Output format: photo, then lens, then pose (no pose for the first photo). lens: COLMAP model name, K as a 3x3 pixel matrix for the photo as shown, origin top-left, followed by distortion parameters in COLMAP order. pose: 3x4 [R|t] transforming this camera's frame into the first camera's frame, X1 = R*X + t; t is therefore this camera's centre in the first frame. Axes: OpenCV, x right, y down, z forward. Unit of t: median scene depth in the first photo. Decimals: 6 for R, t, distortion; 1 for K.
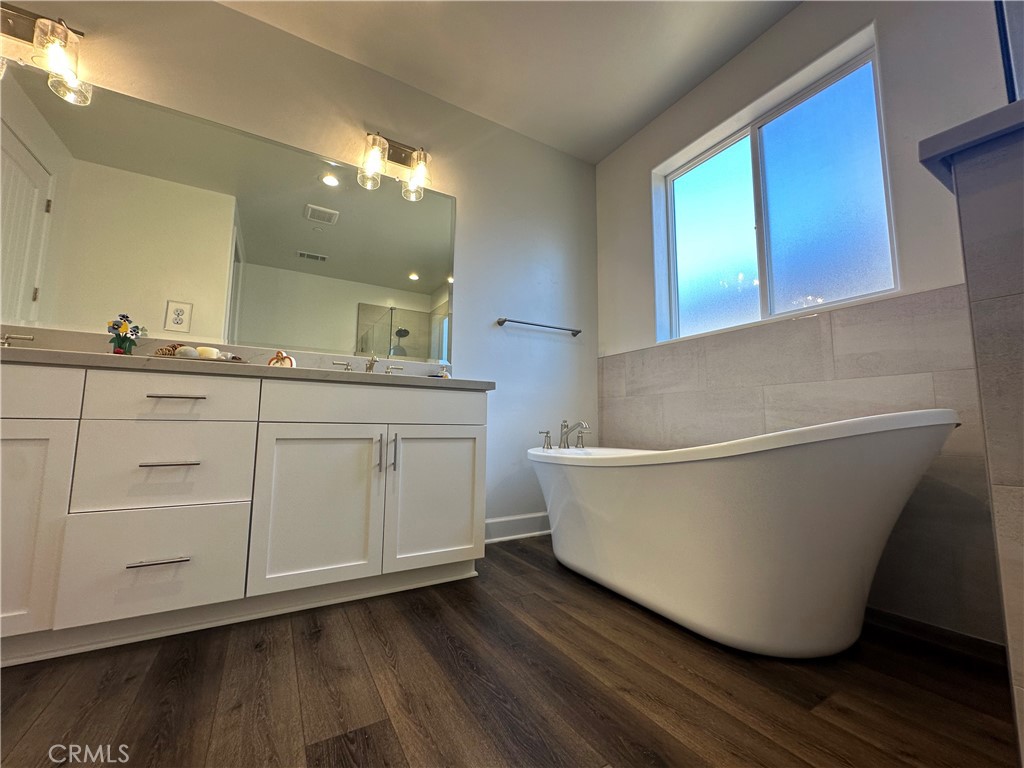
lens RADIAL K [[408.8, 0, 511.3], [0, 408.8, 382.9], [0, 0, 1]] dist [-0.004204, 0.000757]
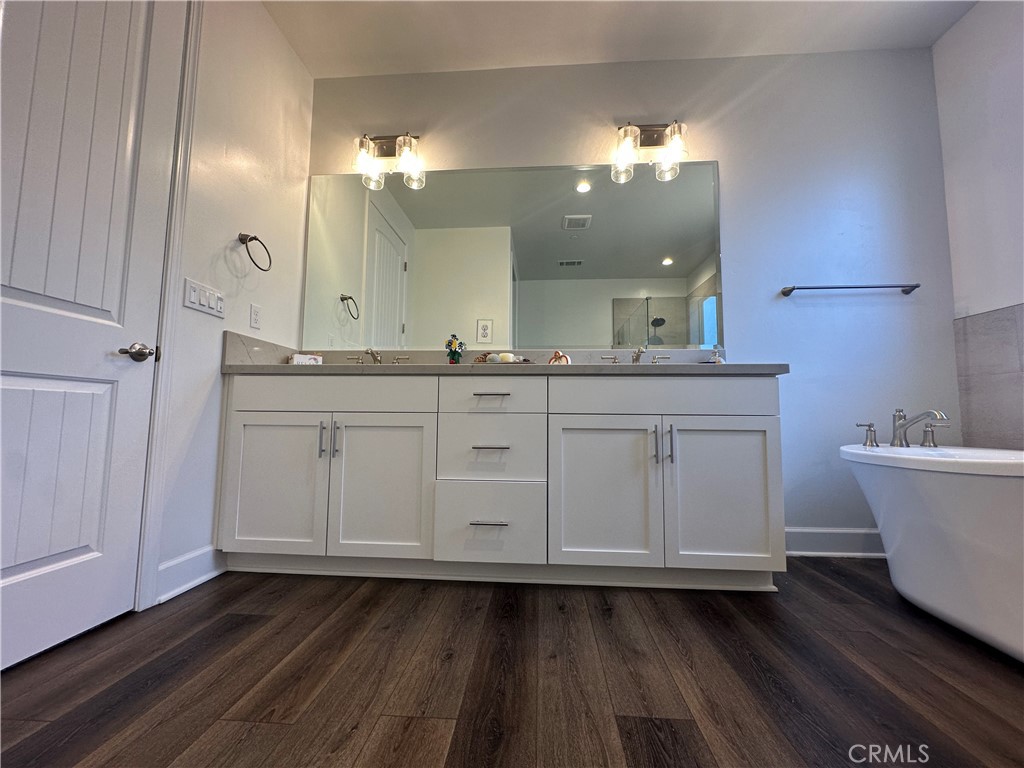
lens RADIAL K [[408.8, 0, 511.7], [0, 408.8, 382.8], [0, 0, 1]] dist [-0.004204, 0.000757]
pose [[0.823768, -0.049623, -0.564751, -0.039852], [0.060431, 0.998172, 0.000441, 0.001634], [0.563697, -0.034491, 0.825261, -0.003888]]
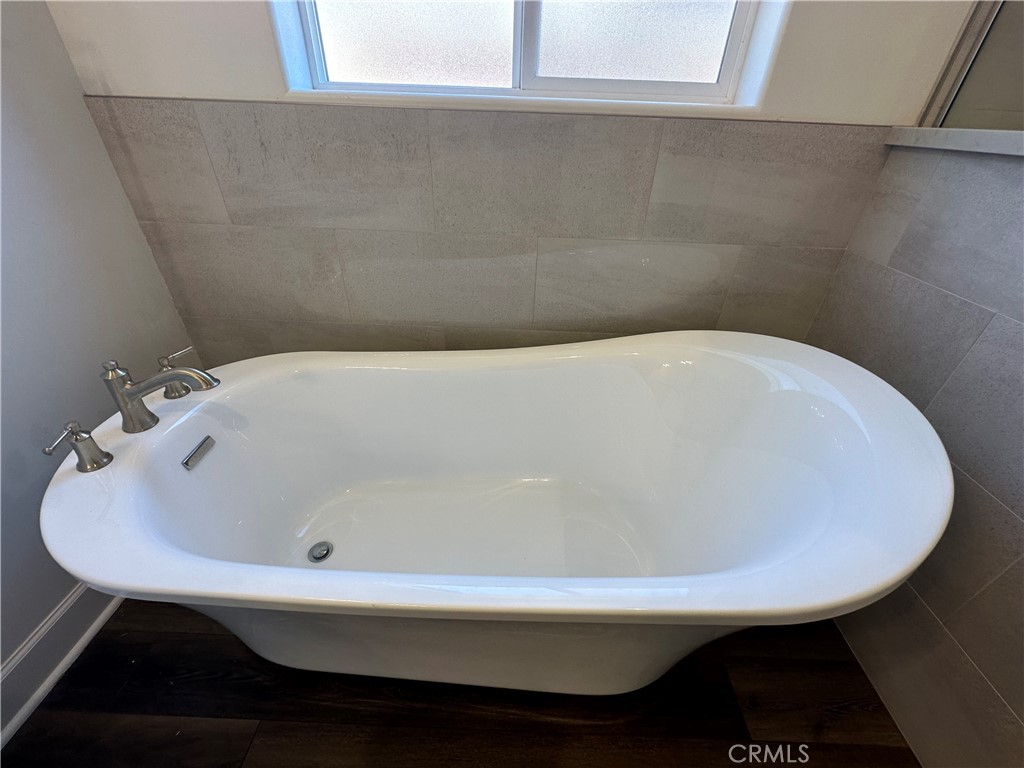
lens RADIAL K [[408.8, 0, 510.9], [0, 408.8, 380.7], [0, 0, 1]] dist [-0.004204, 0.000757]
pose [[0.529195, -0.462114, 0.711620, 0.082498], [-0.119176, 0.789885, 0.601563, -0.204606], [-0.840089, -0.403152, 0.362931, 0.824953]]
